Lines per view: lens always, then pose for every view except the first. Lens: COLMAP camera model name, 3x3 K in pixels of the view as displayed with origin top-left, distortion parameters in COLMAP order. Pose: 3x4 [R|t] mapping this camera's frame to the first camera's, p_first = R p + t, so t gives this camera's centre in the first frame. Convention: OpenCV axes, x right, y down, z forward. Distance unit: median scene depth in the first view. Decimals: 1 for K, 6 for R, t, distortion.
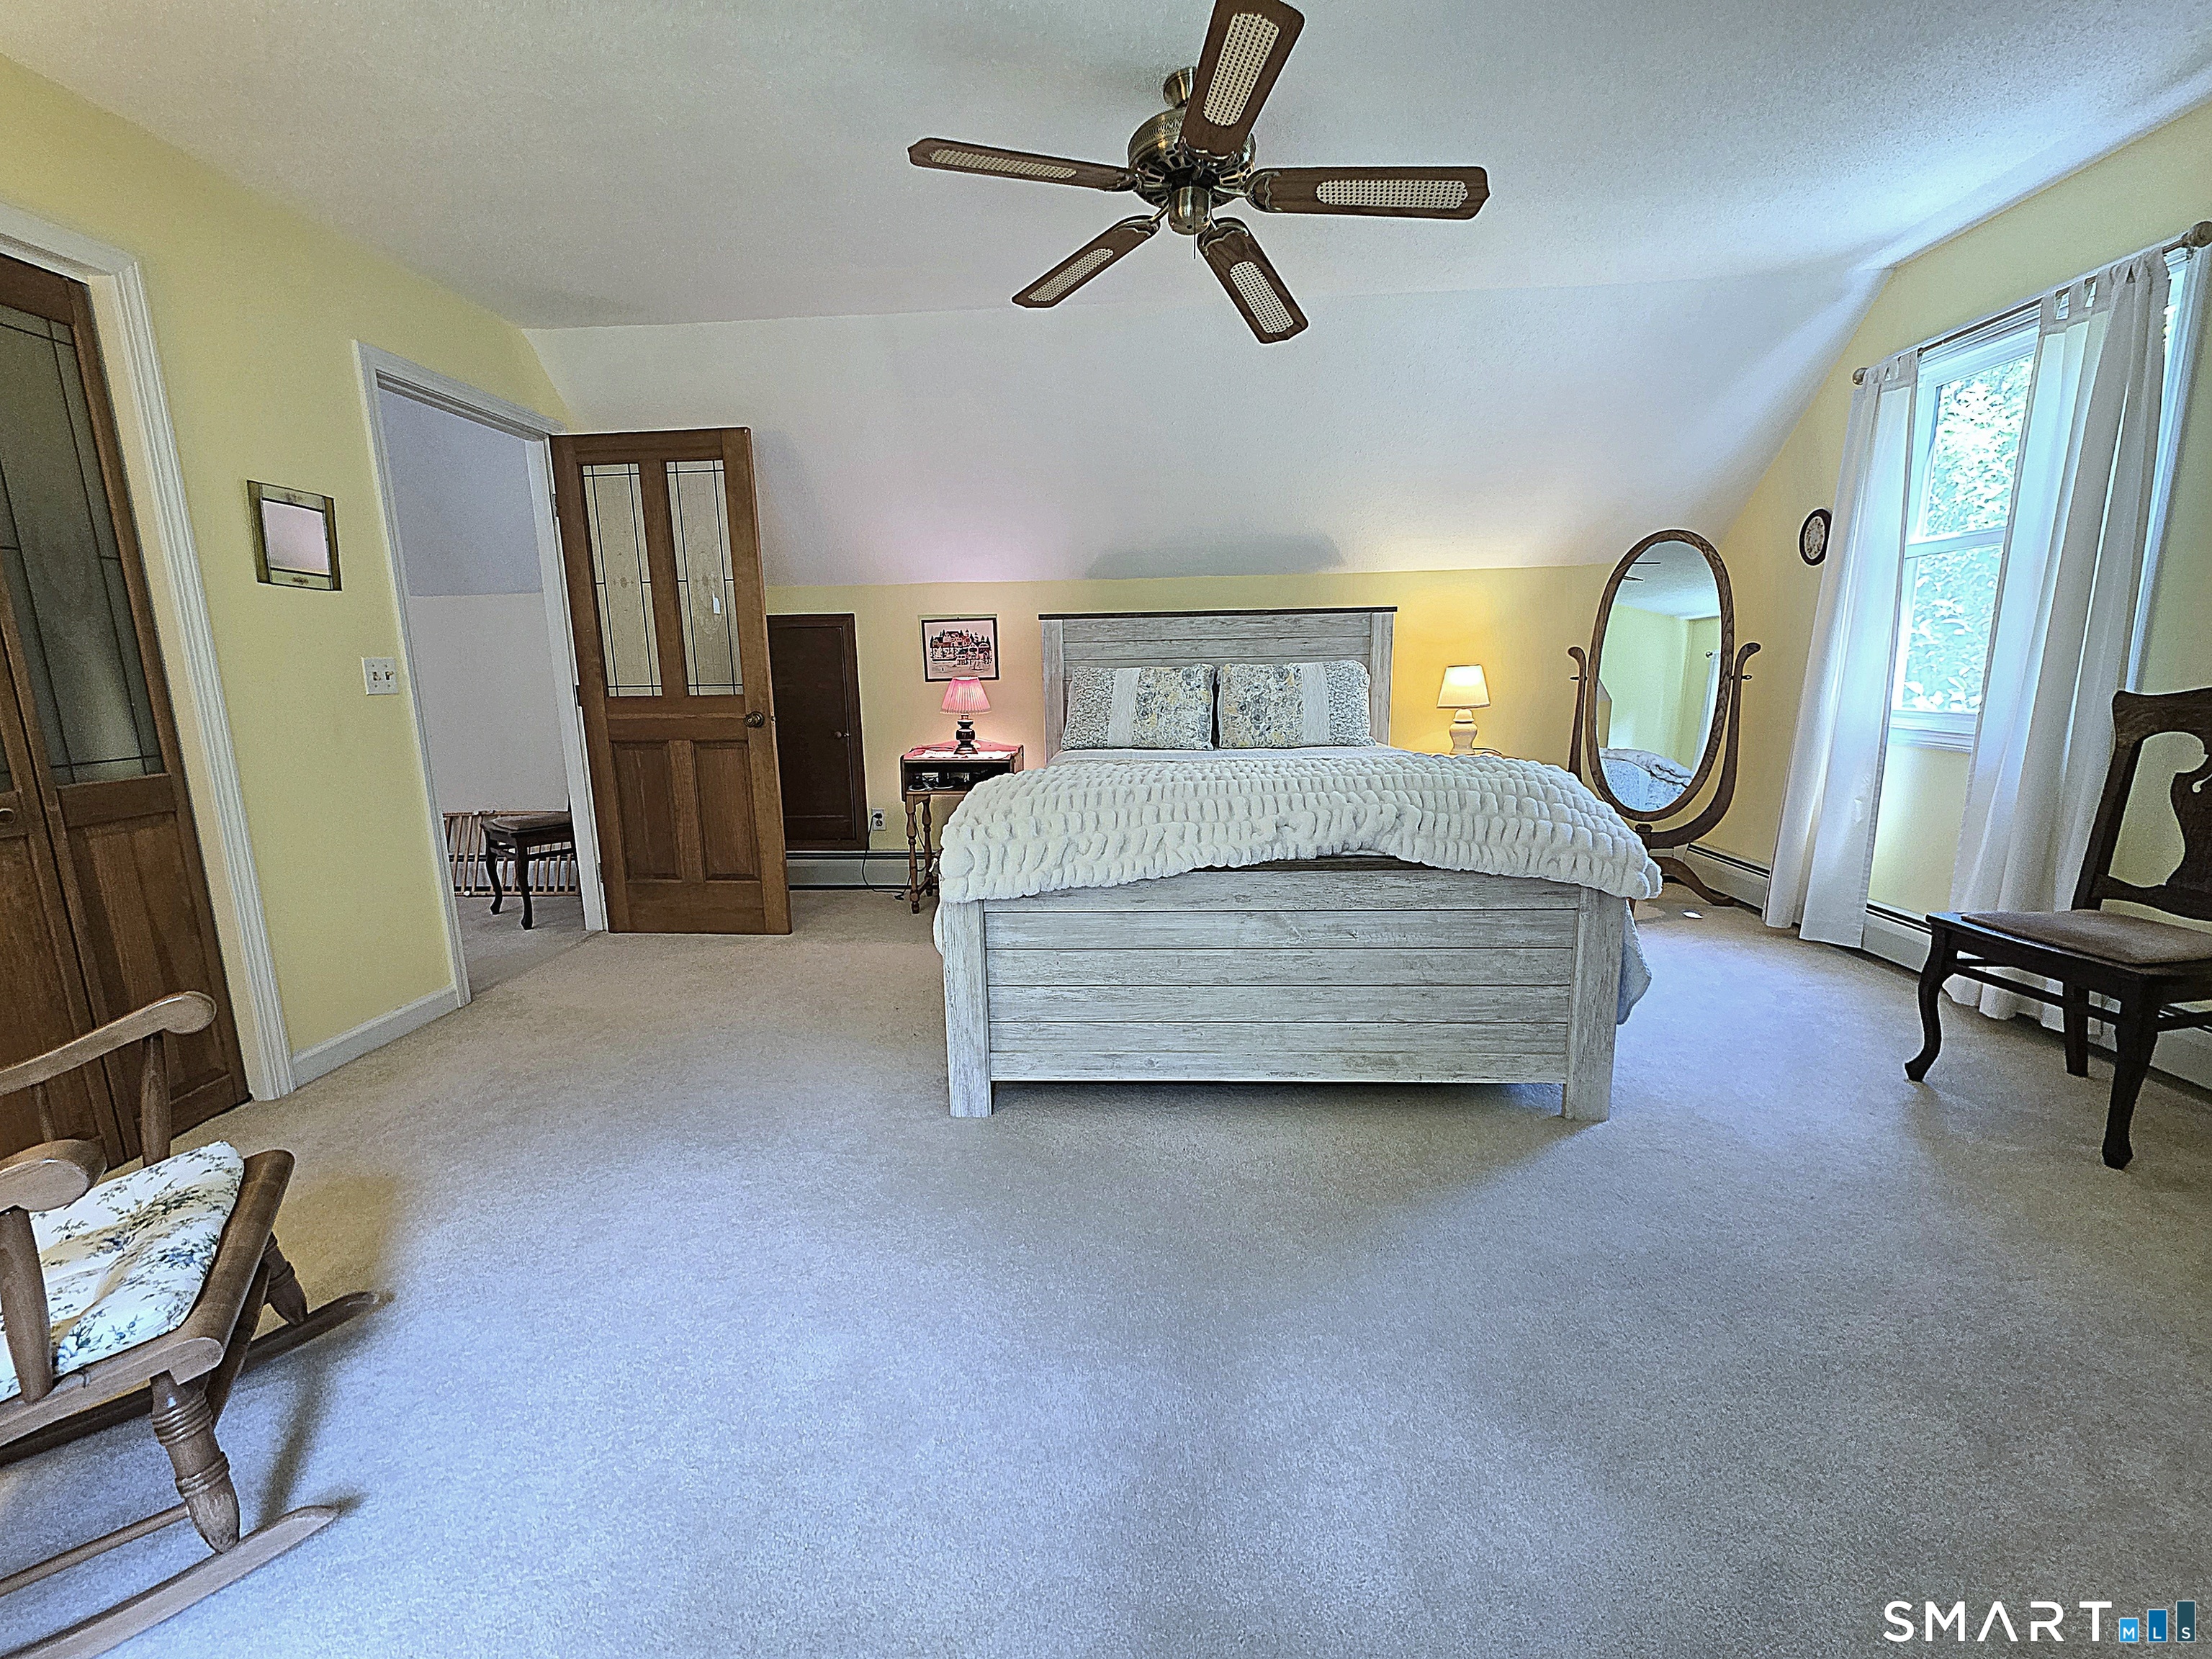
lens RADIAL K [[883.2, 0, 1100.7], [0, 883.2, 810.8], [0, 0, 1]] dist [0.000357, 0.000524]
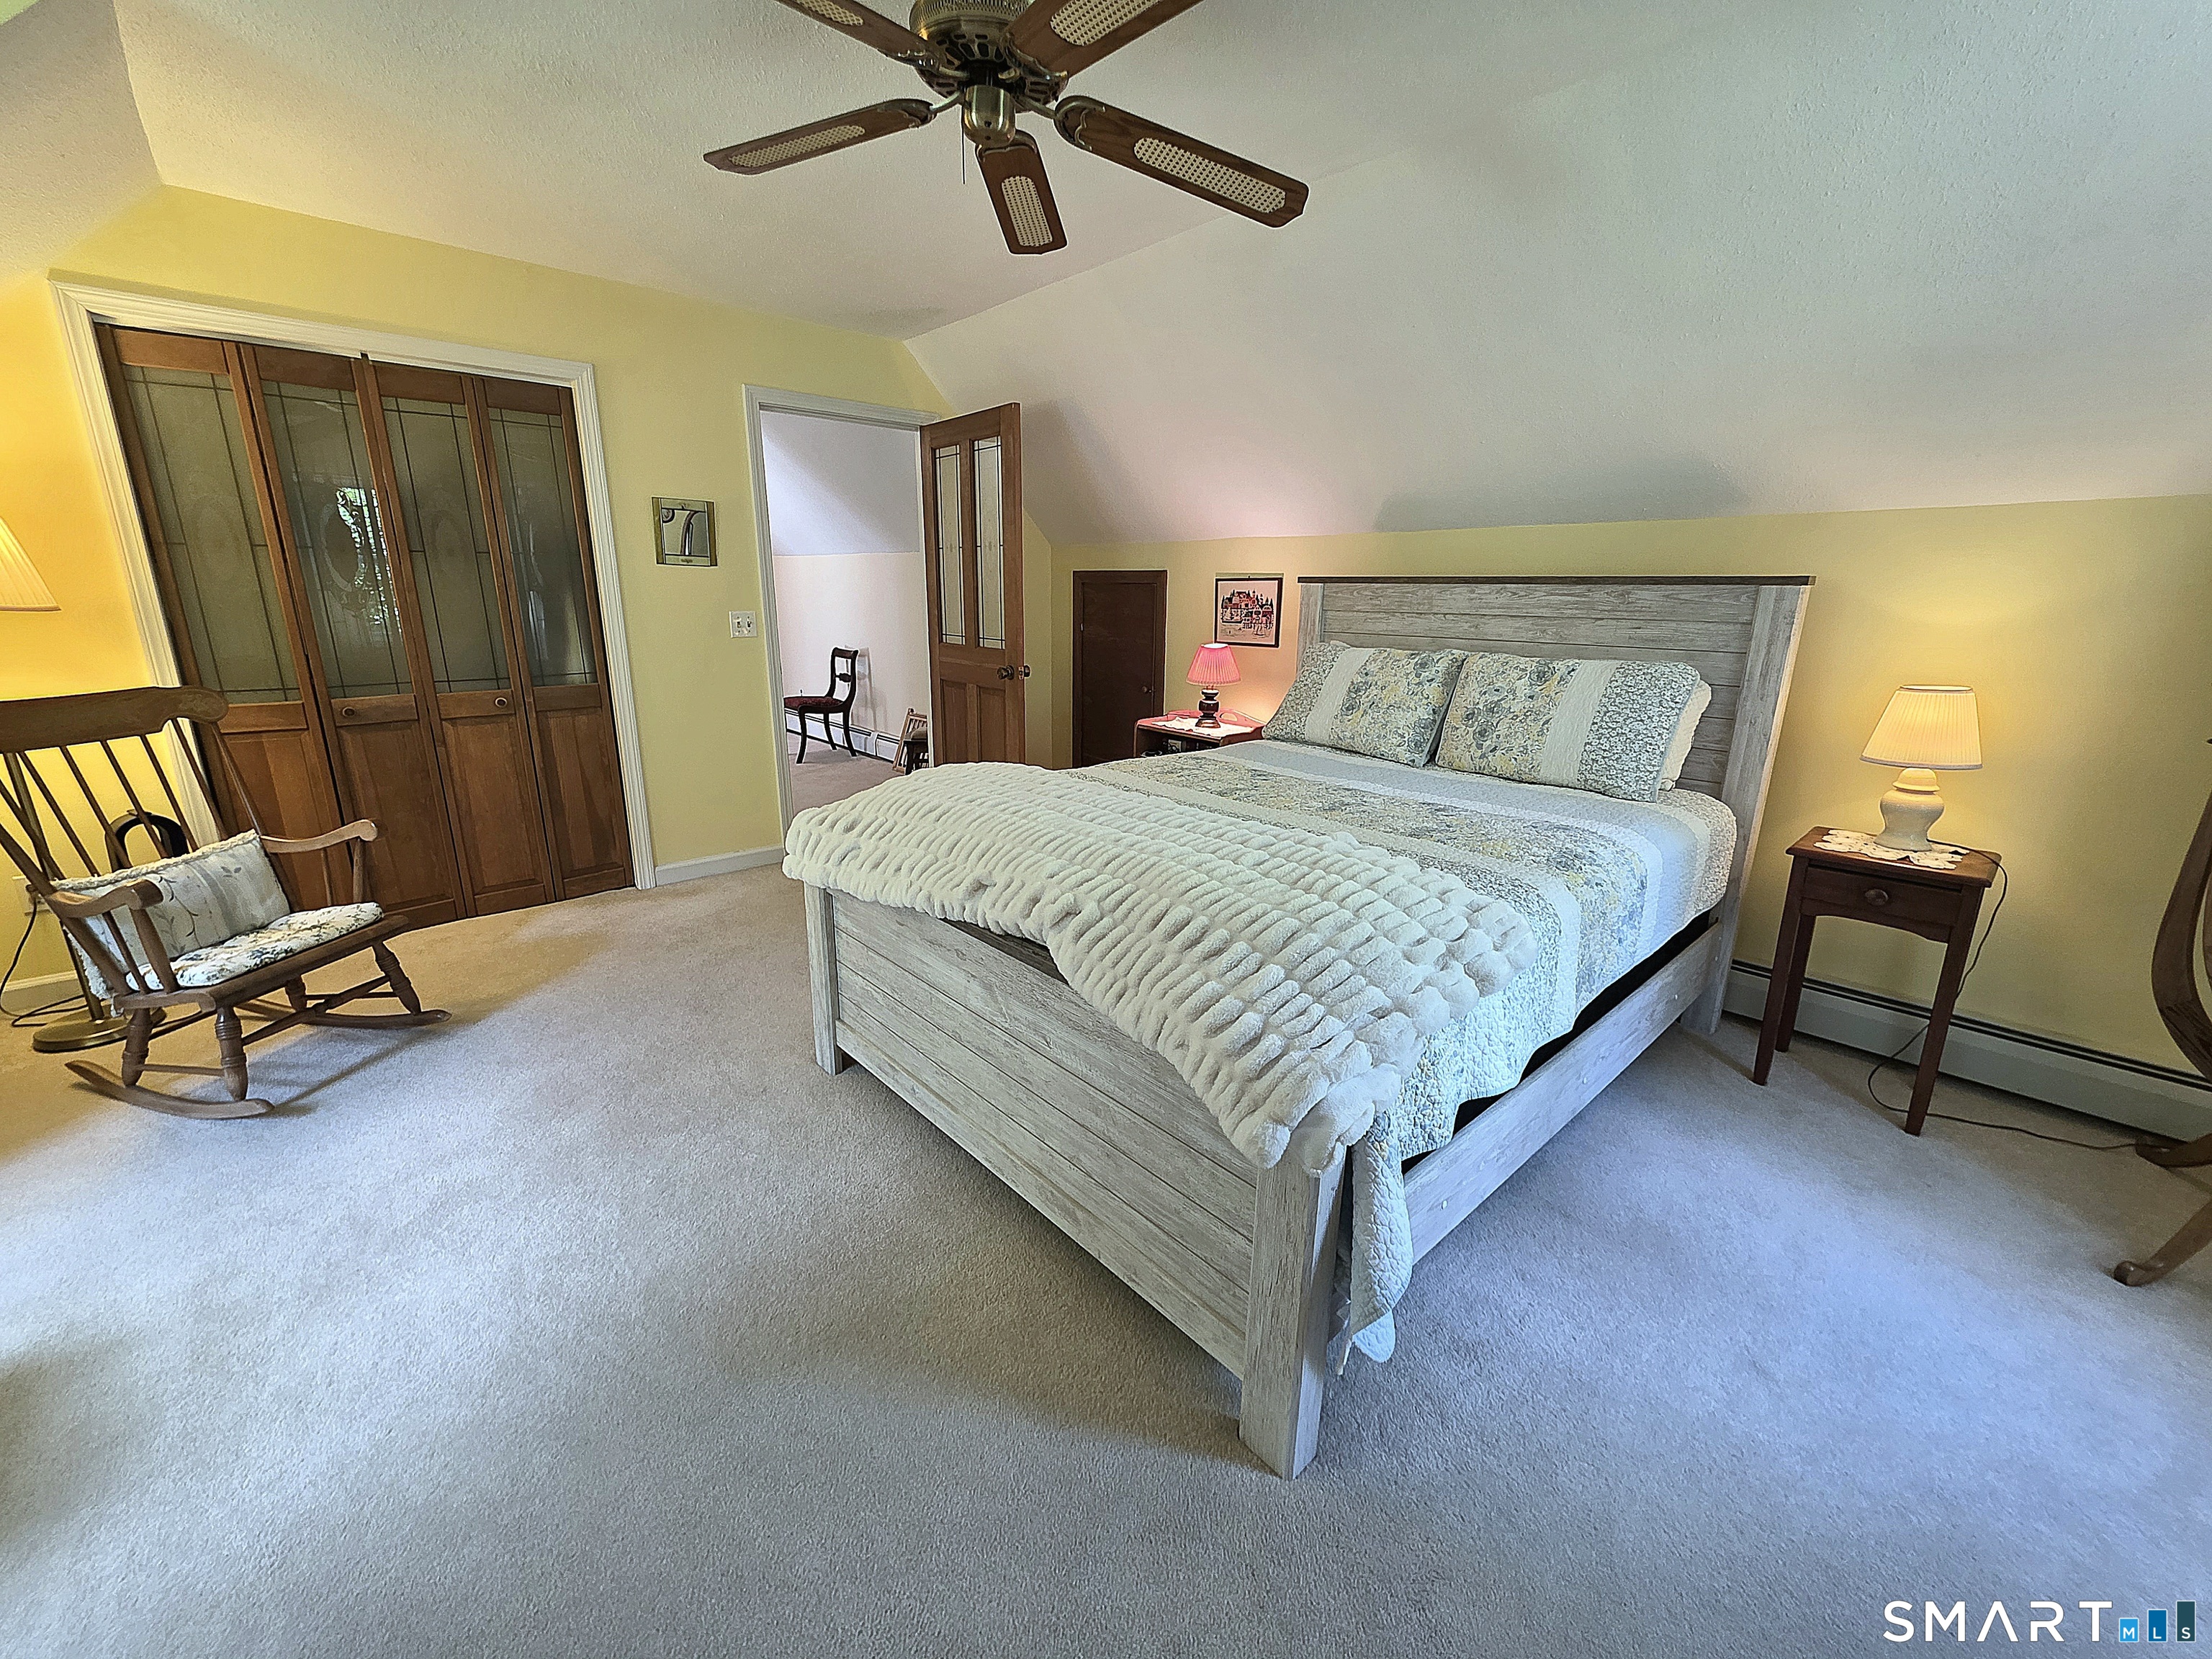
lens RADIAL K [[883.2, 0, 1100.7], [0, 883.2, 810.8], [0, 0, 1]] dist [0.000357, 0.000524]
pose [[0.706467, 0.198809, -0.679249, 0.455114], [-0.139317, 0.980022, 0.141943, -0.100851], [0.693899, -0.005648, 0.720051, 0.261940]]
